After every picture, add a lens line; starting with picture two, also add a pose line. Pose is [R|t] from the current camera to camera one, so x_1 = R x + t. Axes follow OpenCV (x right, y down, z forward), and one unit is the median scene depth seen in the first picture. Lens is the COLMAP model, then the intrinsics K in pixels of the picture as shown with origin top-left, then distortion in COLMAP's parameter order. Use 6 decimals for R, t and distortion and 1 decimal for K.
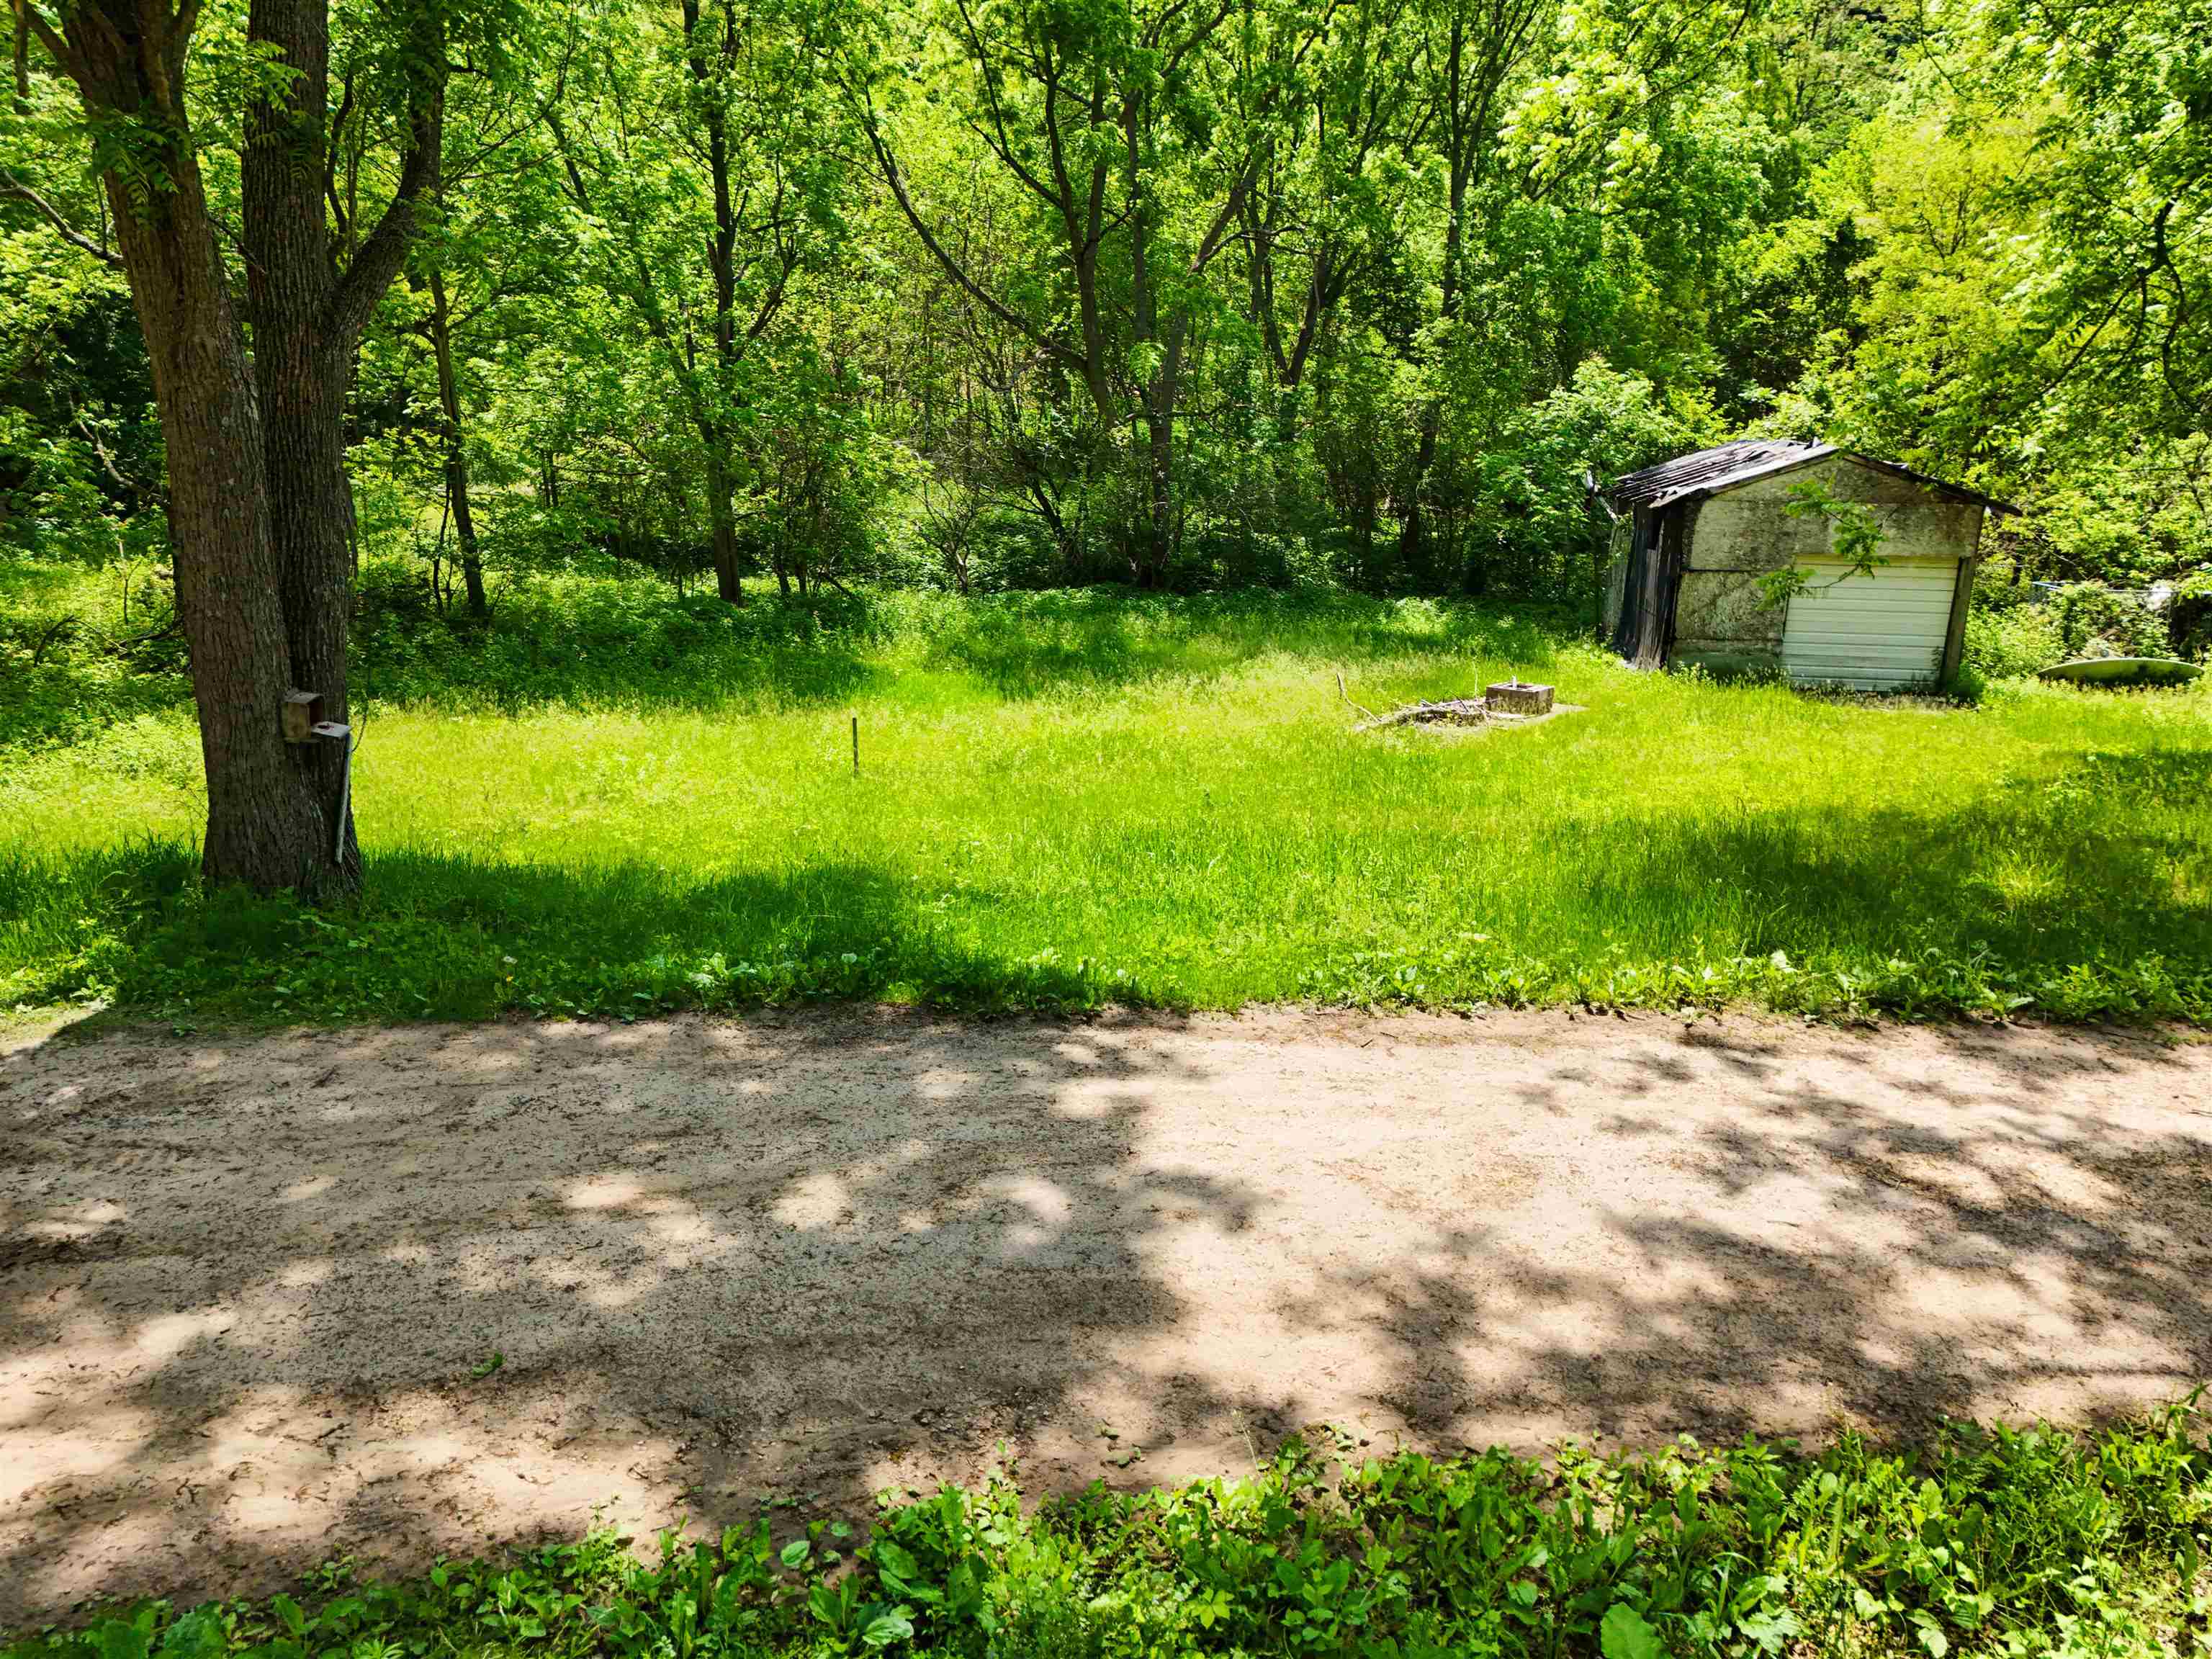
lens RADIAL K [[1545.8, 0, 1106.0], [0, 1545.8, 829.5], [0, 0, 1]] dist [-0.004185, 0.000736]
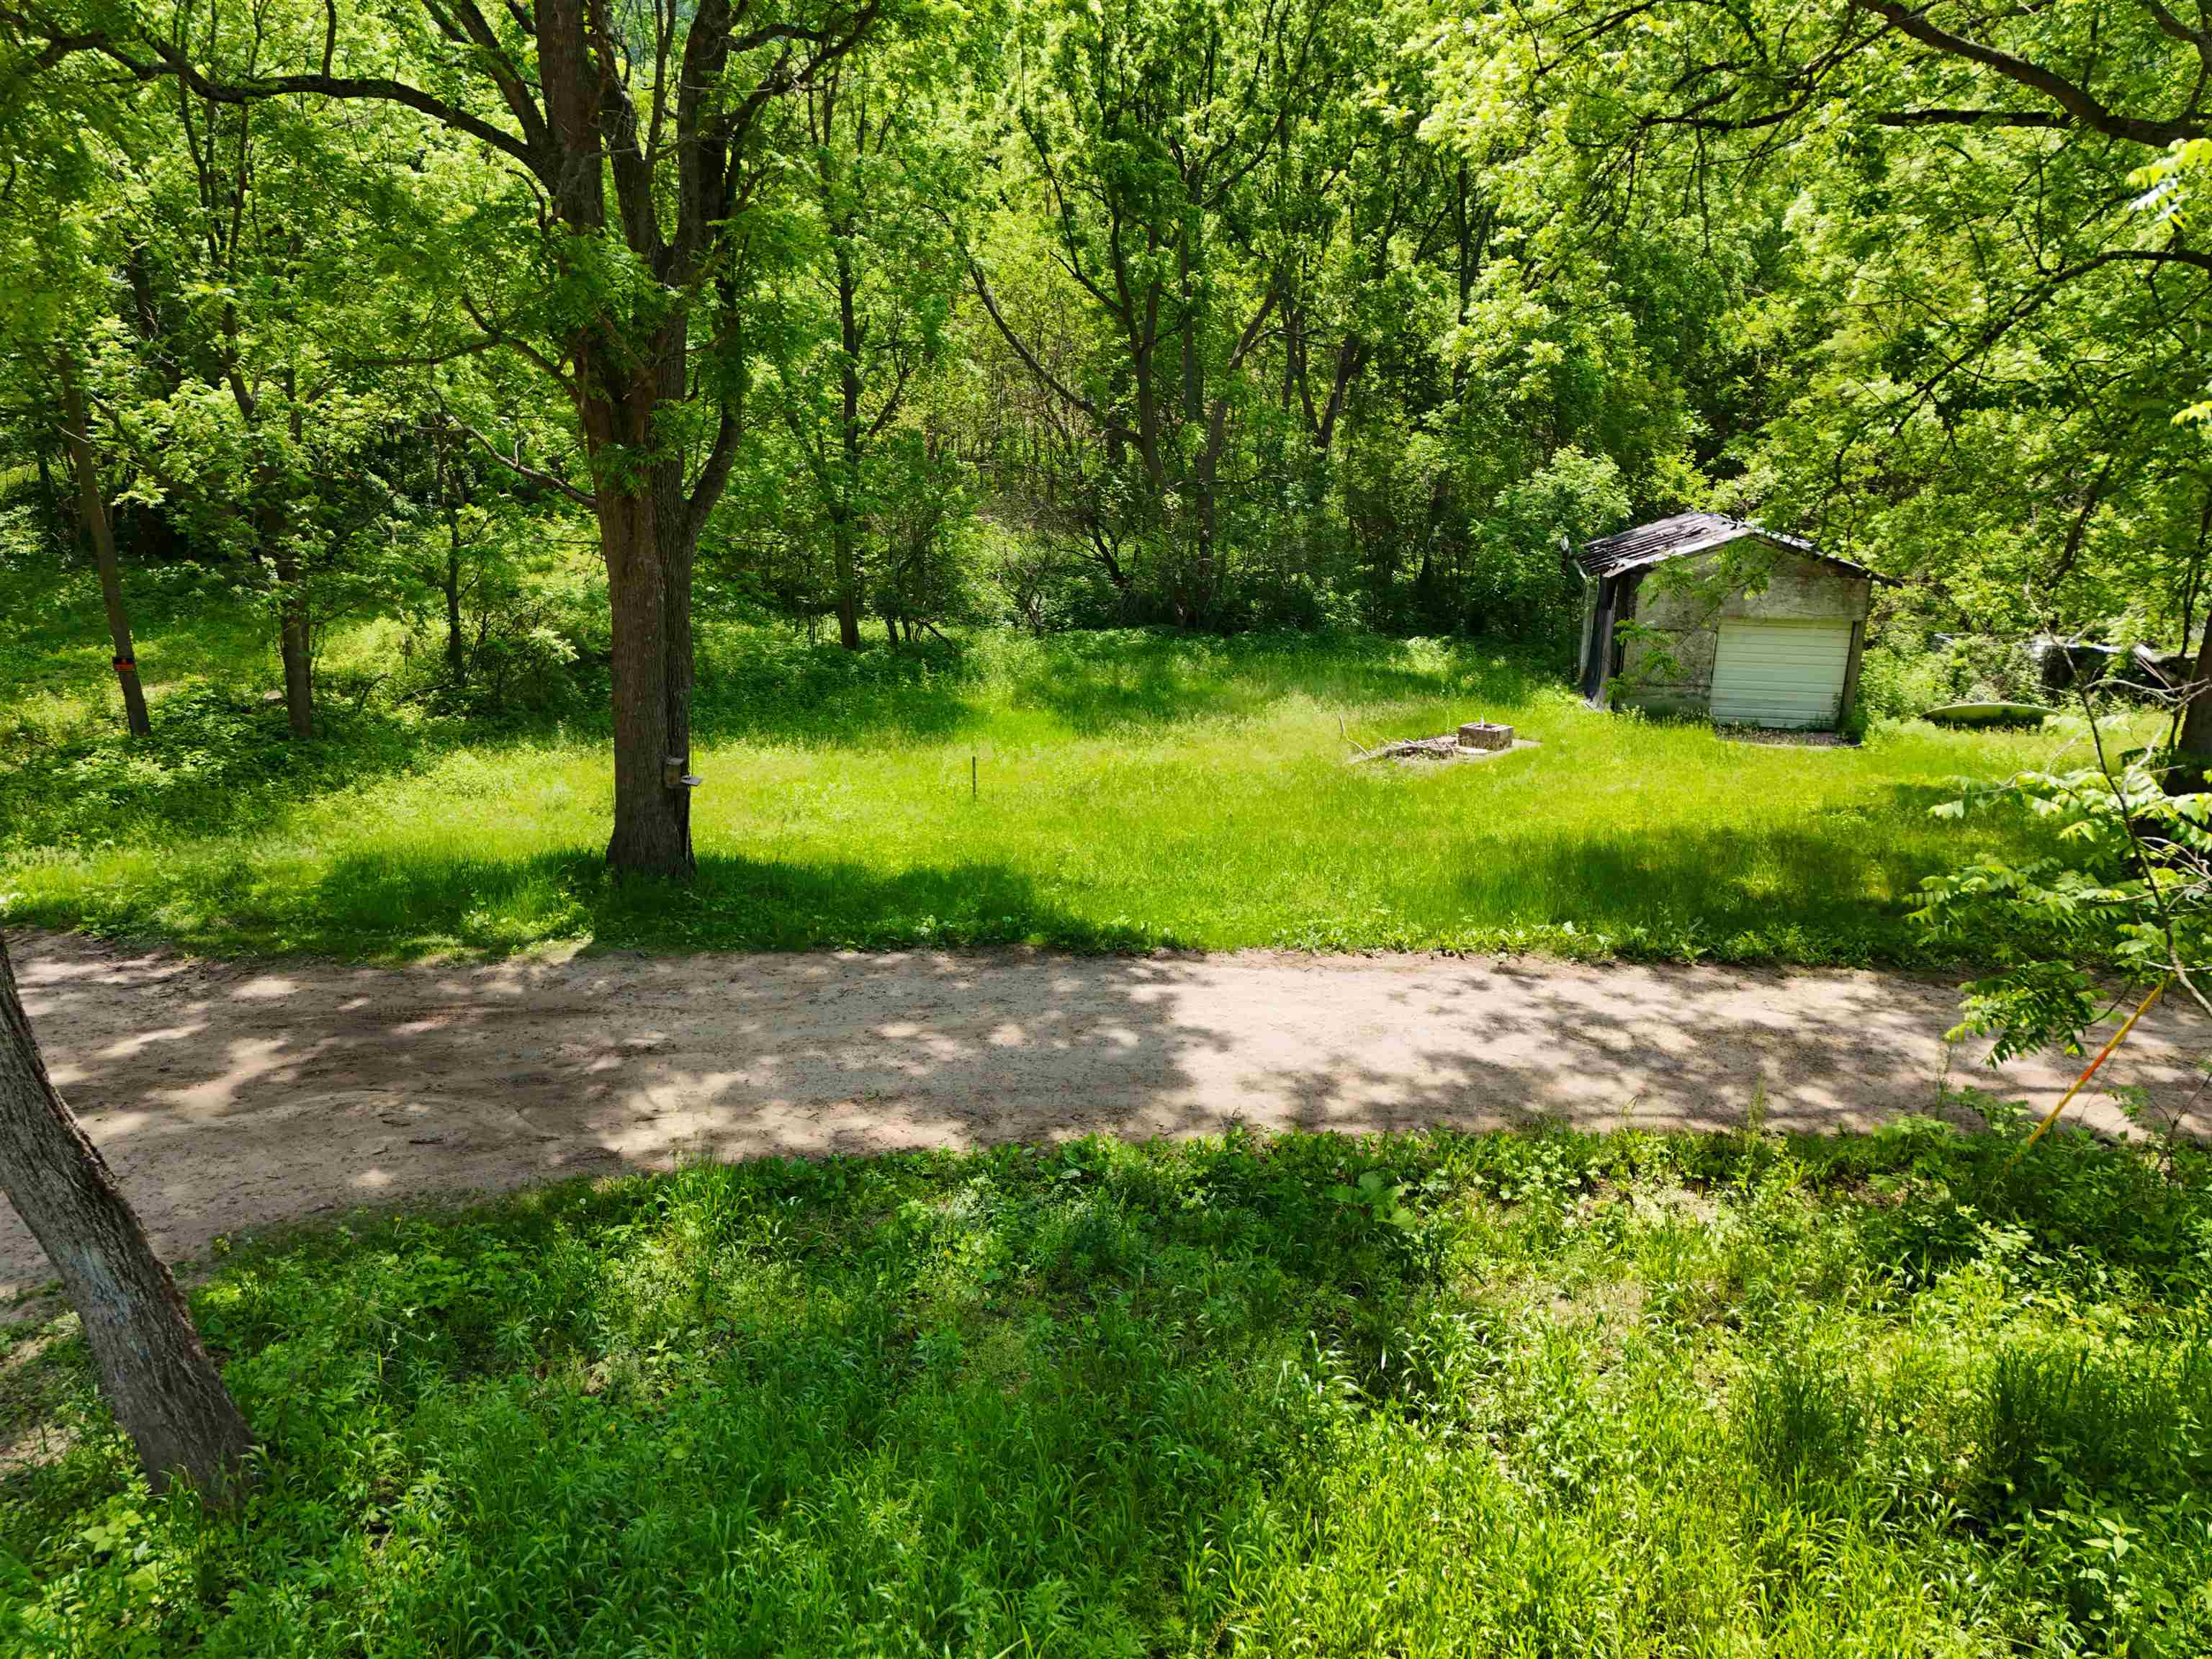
lens RADIAL K [[1545.8, 0, 1106.0], [0, 1545.8, 829.5], [0, 0, 1]] dist [-0.004185, 0.000736]
pose [[0.999453, 0.007348, -0.032239, -0.000891], [-0.007352, 0.999973, -0.000008, -0.007238], [0.032238, 0.000245, 0.999480, -0.311569]]
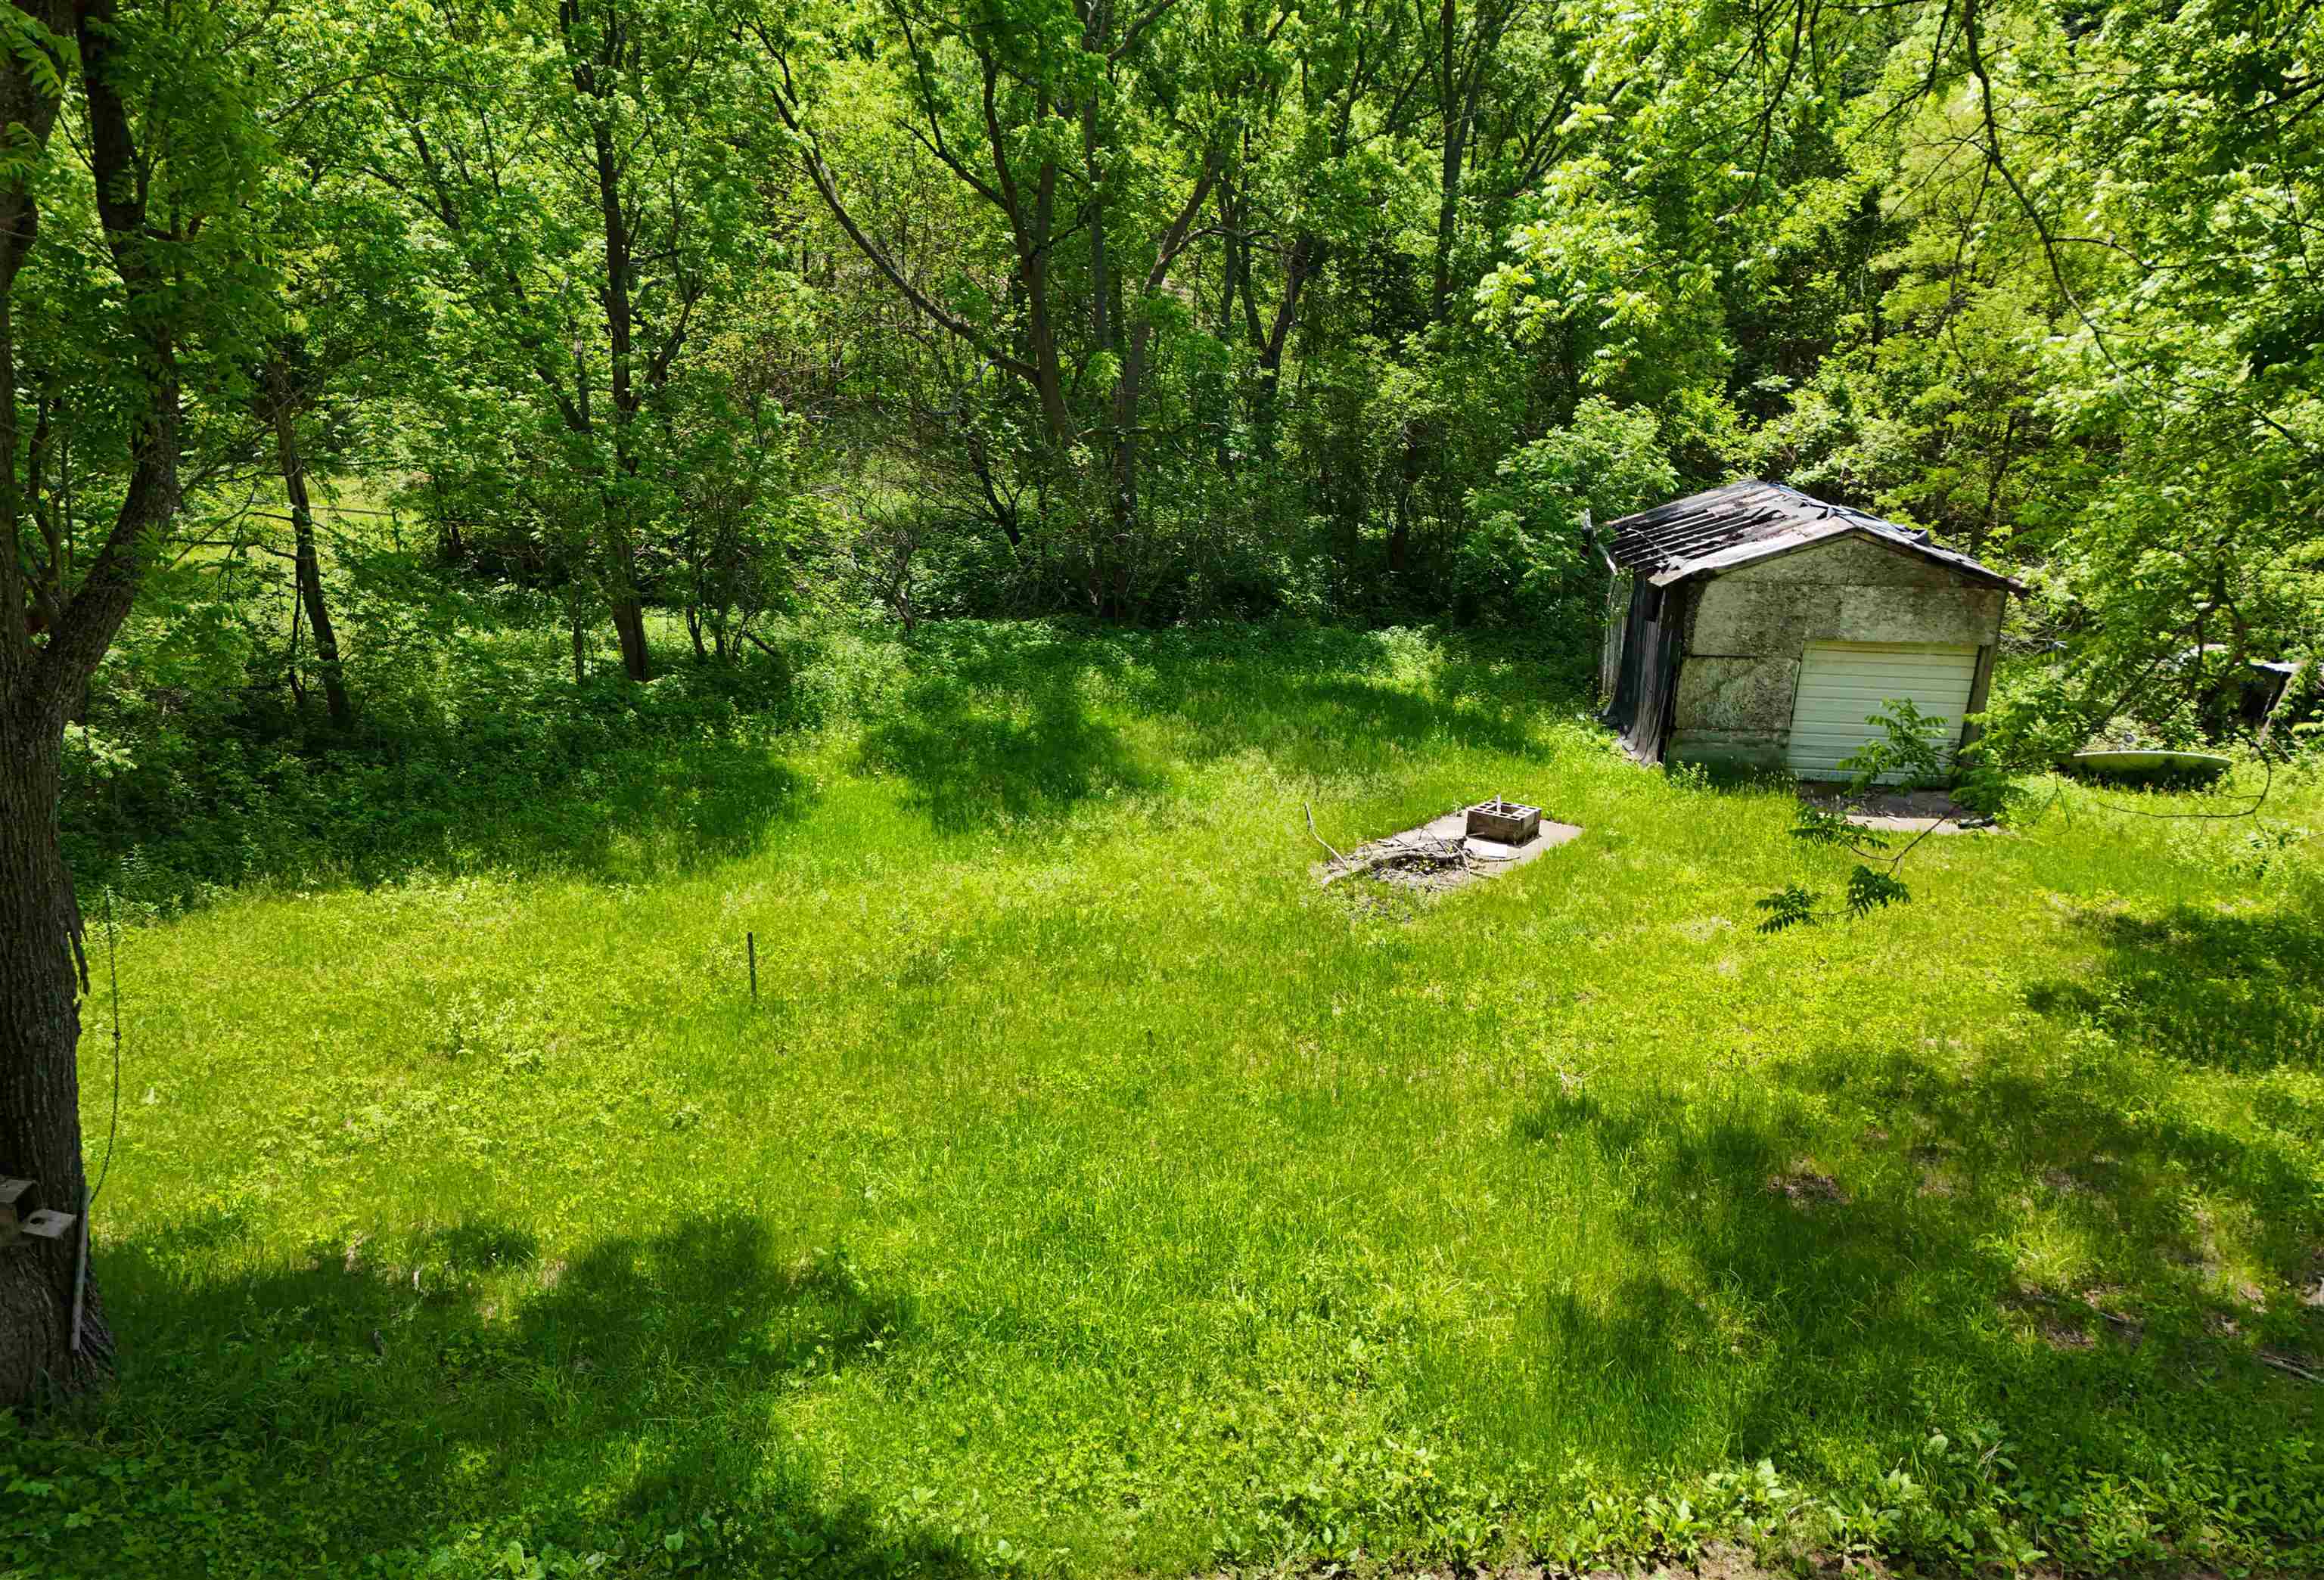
lens RADIAL K [[1614.9, 0, 1176.5], [0, 1614.9, 873.5], [0, 0, 1]] dist [0.001562, -0.001886]
pose [[0.998734, -0.013068, 0.048582, 0.030285], [0.008940, 0.996406, 0.084234, -0.158380], [-0.049508, -0.083693, 0.995261, 0.062027]]
